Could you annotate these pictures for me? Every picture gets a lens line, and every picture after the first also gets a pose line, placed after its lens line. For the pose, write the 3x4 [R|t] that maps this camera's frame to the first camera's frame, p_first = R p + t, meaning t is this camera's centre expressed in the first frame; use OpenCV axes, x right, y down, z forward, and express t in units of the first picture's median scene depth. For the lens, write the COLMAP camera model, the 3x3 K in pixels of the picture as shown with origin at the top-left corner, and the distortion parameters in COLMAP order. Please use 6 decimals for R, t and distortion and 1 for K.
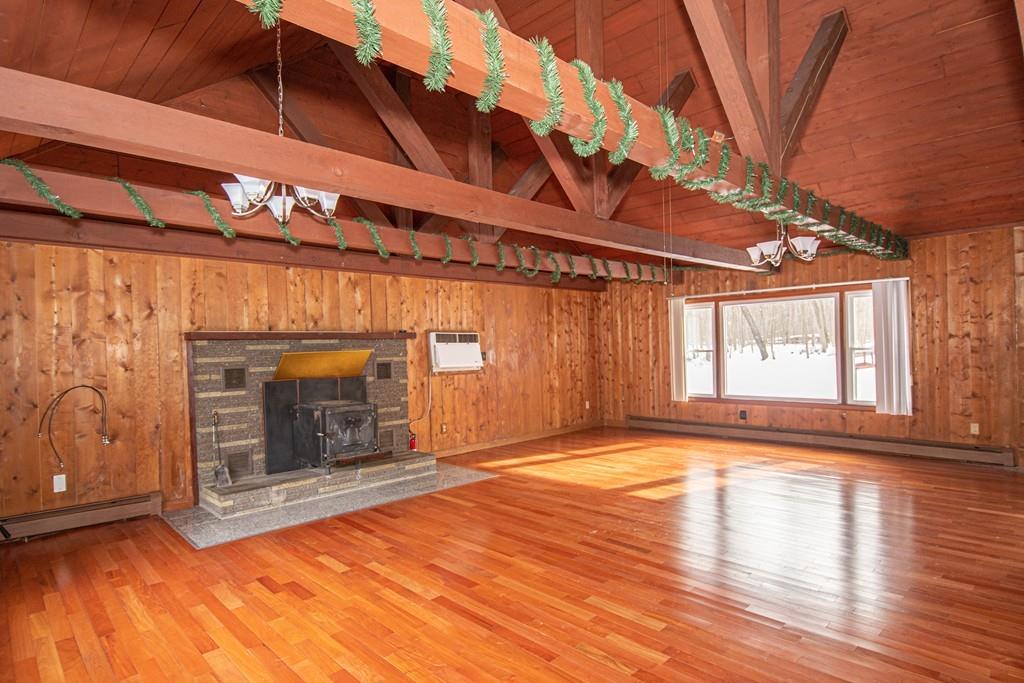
lens RADIAL K [[544.2, 0, 521.4], [0, 544.2, 346.2], [0, 0, 1]] dist [-0.007749, -0.001166]
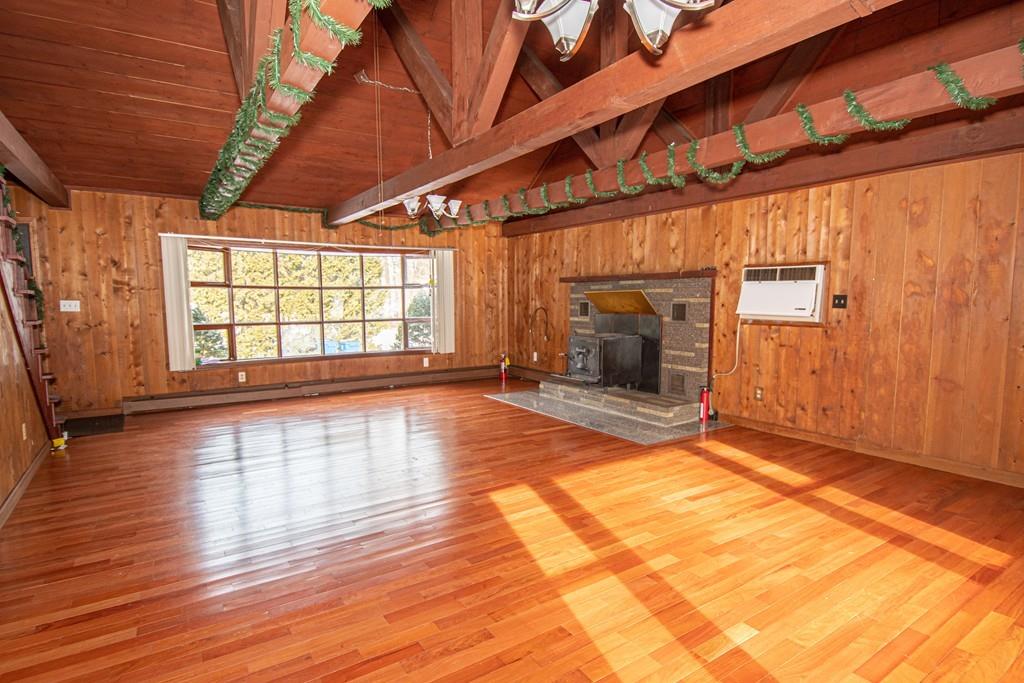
lens RADIAL K [[544.2, 0, 521.7], [0, 544.2, 342.1], [0, 0, 1]] dist [-0.007749, -0.001166]
pose [[-0.197435, 0.106435, -0.974521, 0.722428], [0.010318, 0.994259, 0.106500, -0.006688], [0.980262, 0.010971, -0.197400, 0.900246]]
